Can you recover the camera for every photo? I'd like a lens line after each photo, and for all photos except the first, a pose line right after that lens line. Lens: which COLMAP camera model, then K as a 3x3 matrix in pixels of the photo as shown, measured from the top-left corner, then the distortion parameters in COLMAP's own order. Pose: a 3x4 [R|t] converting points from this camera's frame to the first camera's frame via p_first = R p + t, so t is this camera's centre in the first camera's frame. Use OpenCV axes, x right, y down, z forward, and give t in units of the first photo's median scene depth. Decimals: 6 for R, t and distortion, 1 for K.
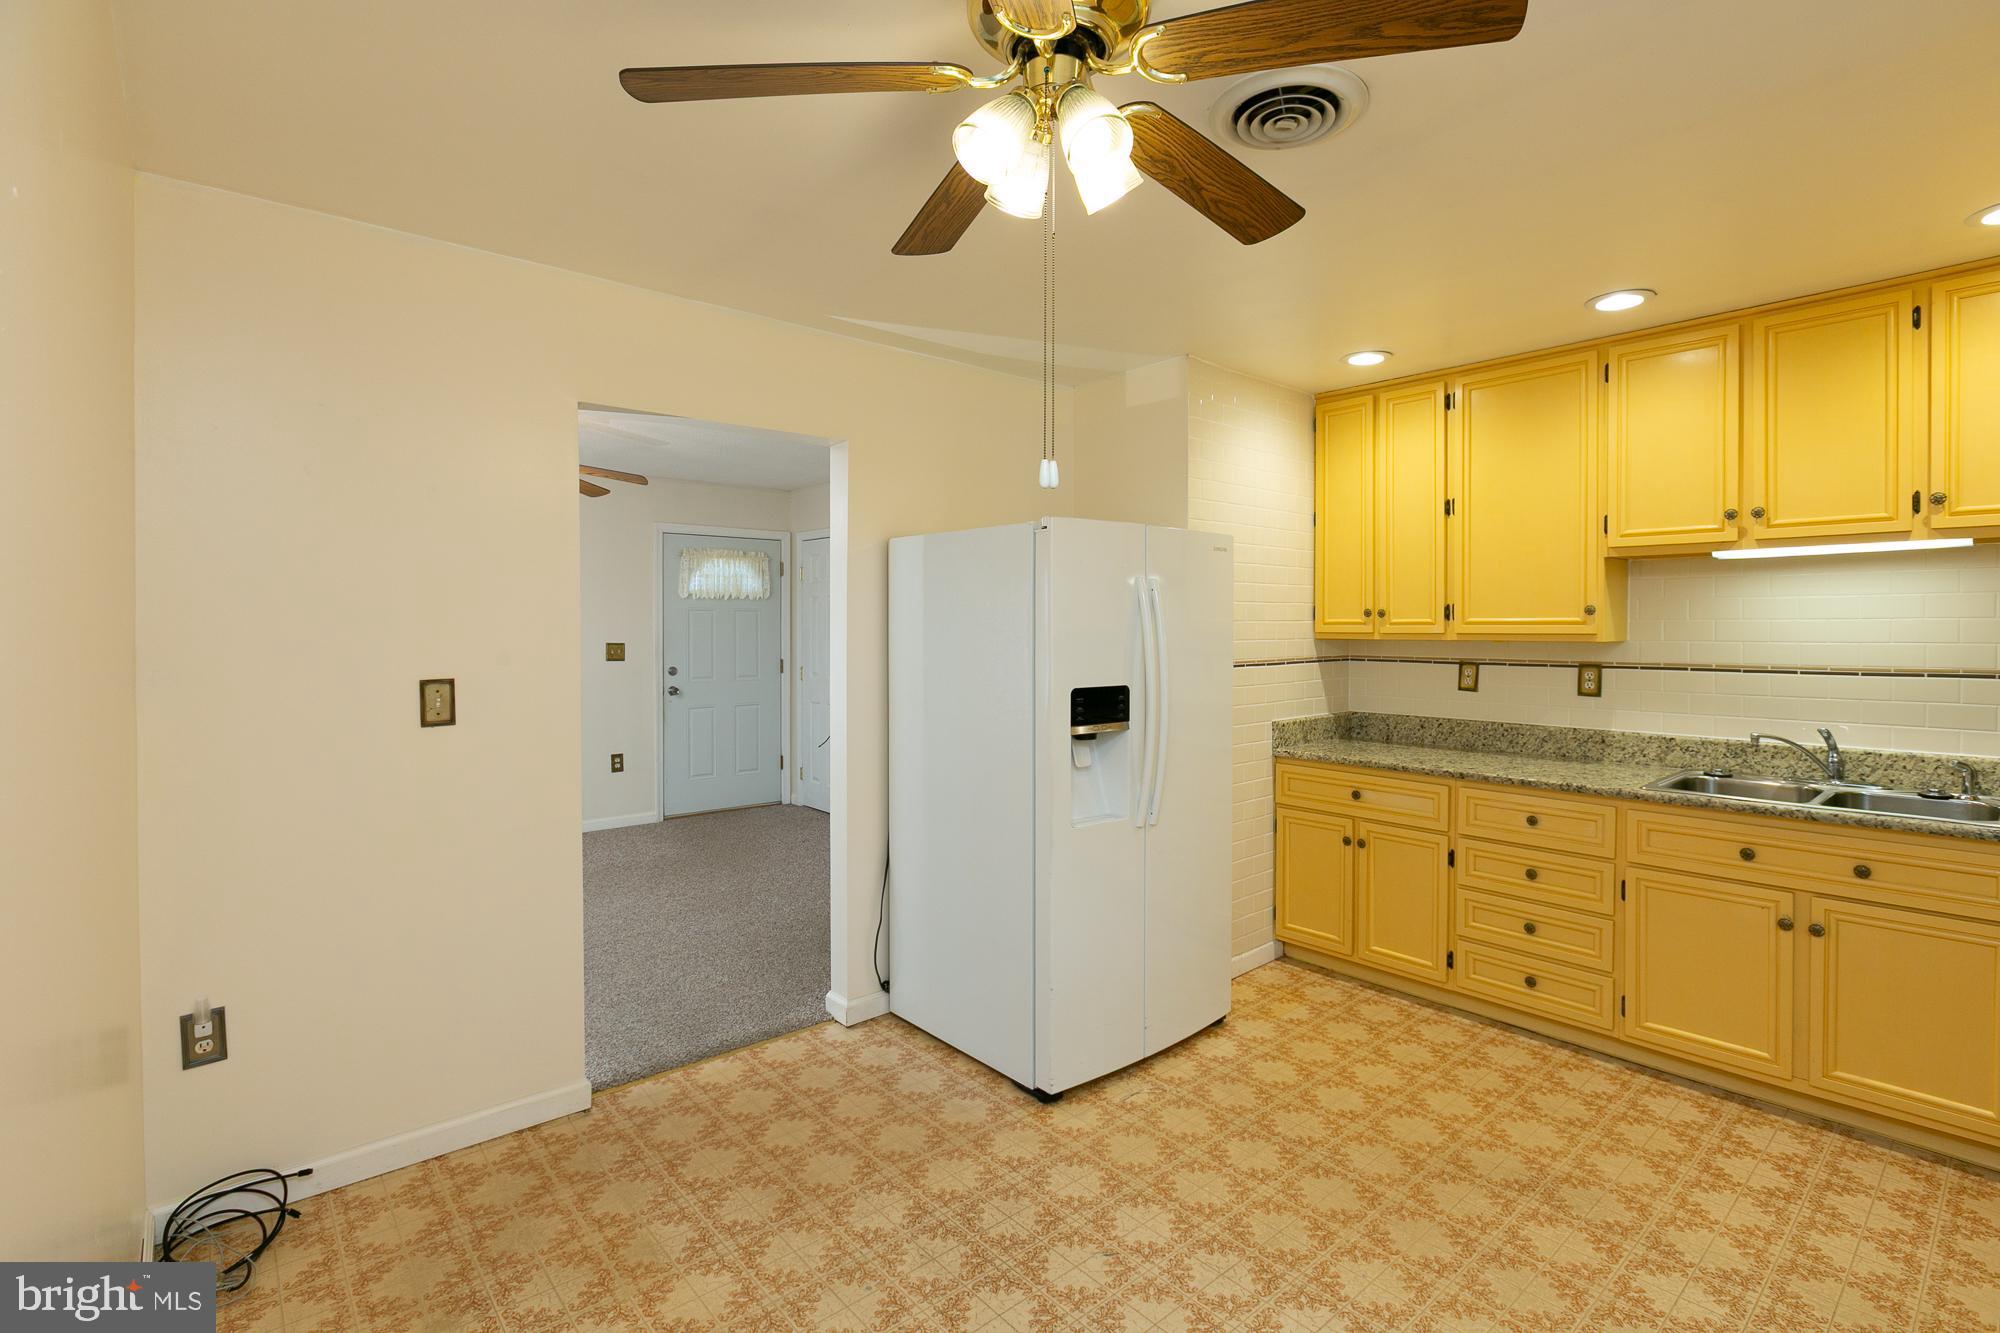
lens RADIAL K [[951.6, 0, 993.7], [0, 951.6, 627.5], [0, 0, 1]] dist [-0.002356, -0.000551]
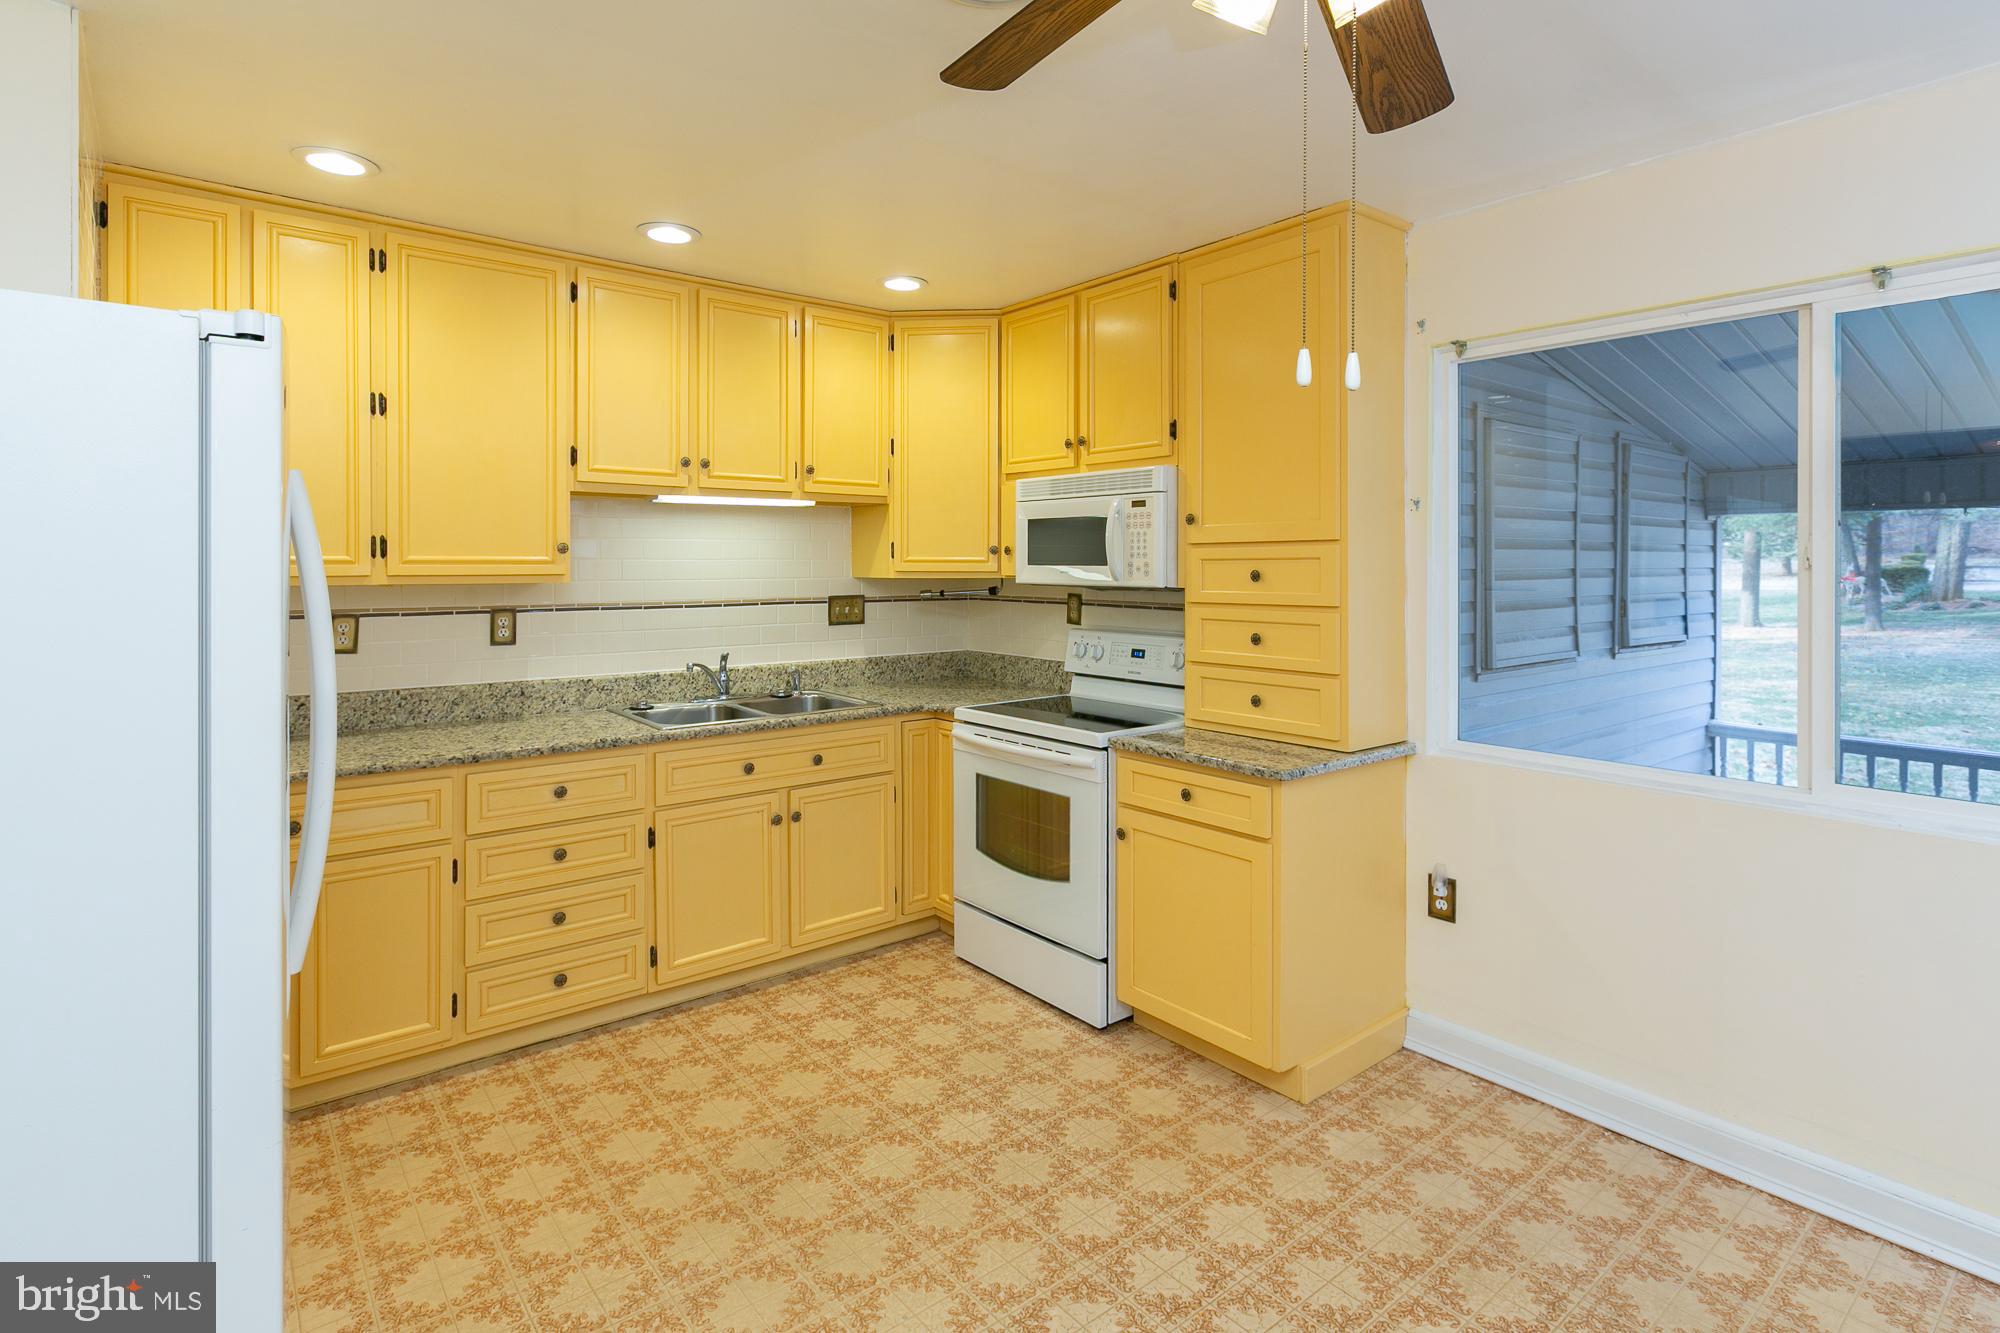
lens RADIAL K [[991.8, 0, 1048.7], [0, 991.8, 566.8], [0, 0, 1]] dist [-0.001128, -0.000244]
pose [[0.004231, -0.000271, 0.999991, -0.326588], [0.001670, 0.999999, 0.000264, 0.000473], [-0.999990, 0.001669, 0.004232, 0.554271]]
